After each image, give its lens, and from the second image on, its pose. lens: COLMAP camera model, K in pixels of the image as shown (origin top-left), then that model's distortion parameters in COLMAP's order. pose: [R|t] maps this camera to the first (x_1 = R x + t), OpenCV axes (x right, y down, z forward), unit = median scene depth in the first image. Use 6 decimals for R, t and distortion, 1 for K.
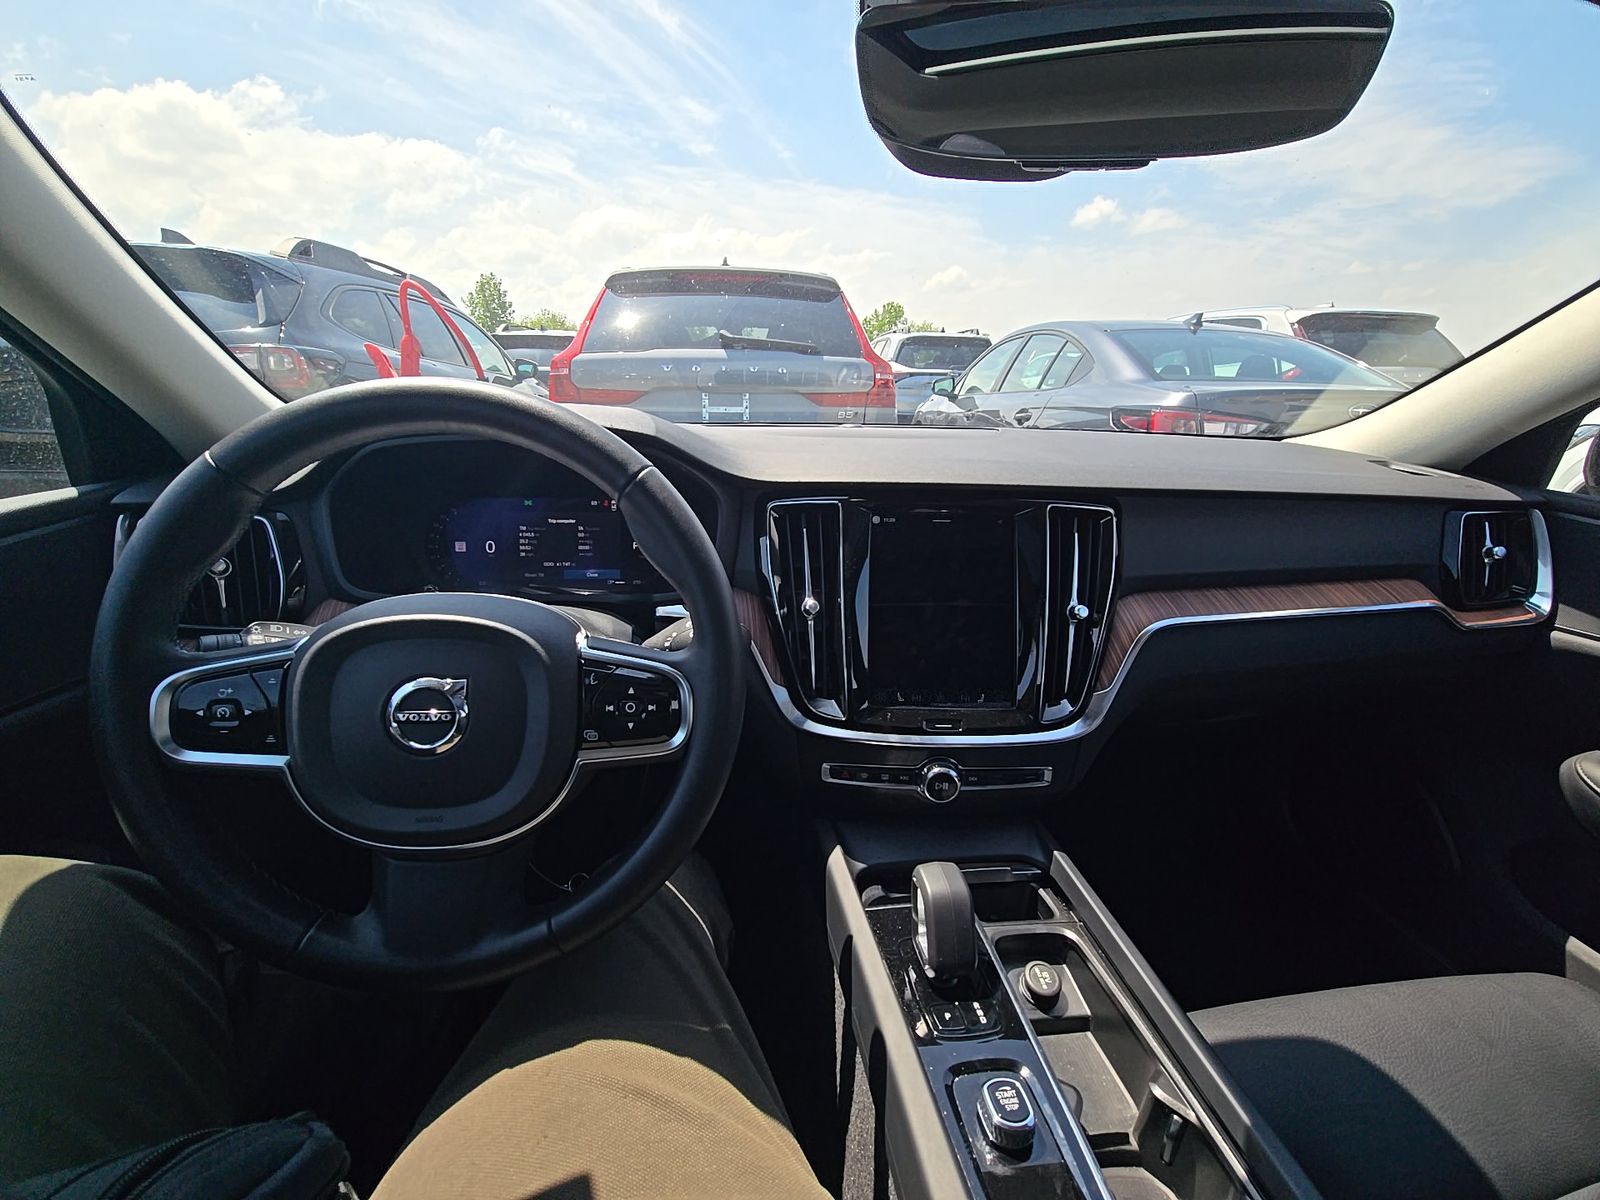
lens RADIAL K [[659.3, 0, 799.6], [0, 659.3, 599.2], [0, 0, 1]] dist [0.009426, -0.003419]
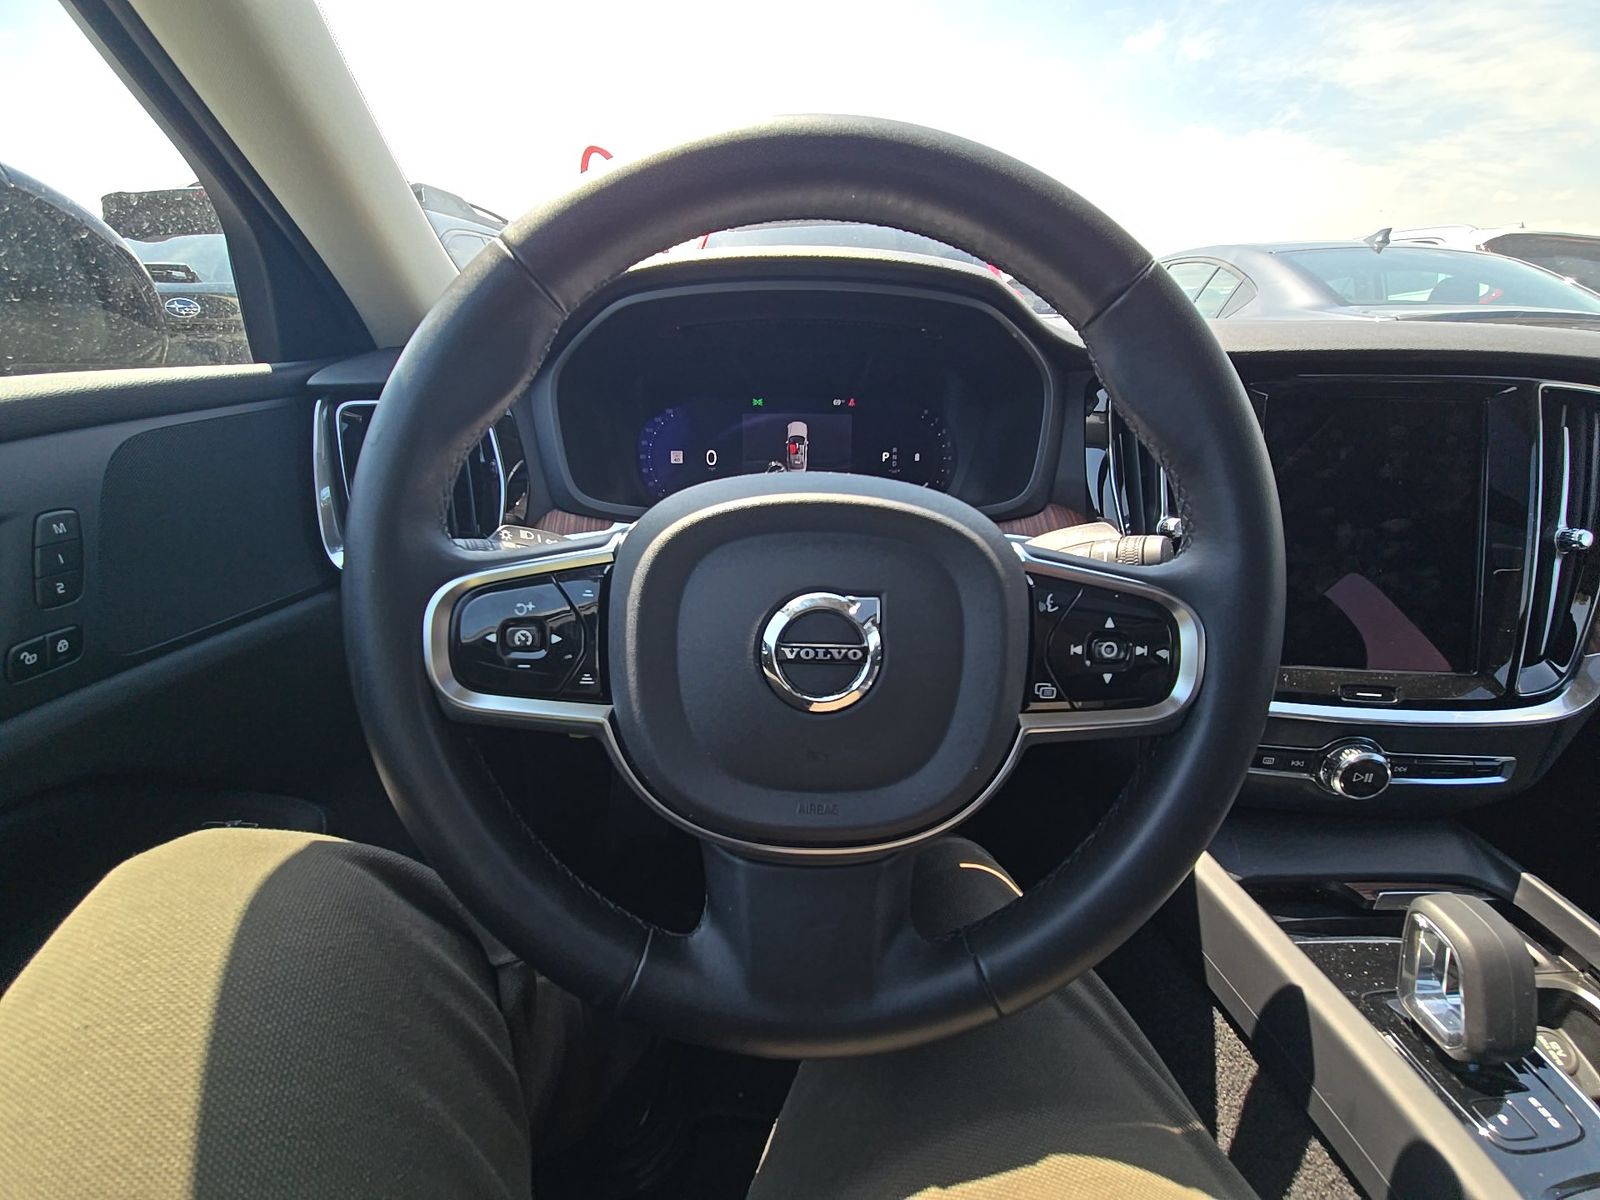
lens RADIAL K [[659.3, 0, 806.3], [0, 659.3, 600.0], [0, 0, 1]] dist [0.009426, -0.003419]
pose [[0.994618, 0.020640, -0.101530, -0.485901], [-0.014500, 0.998042, 0.060842, 0.082108], [0.102587, -0.059043, 0.992970, 0.345024]]
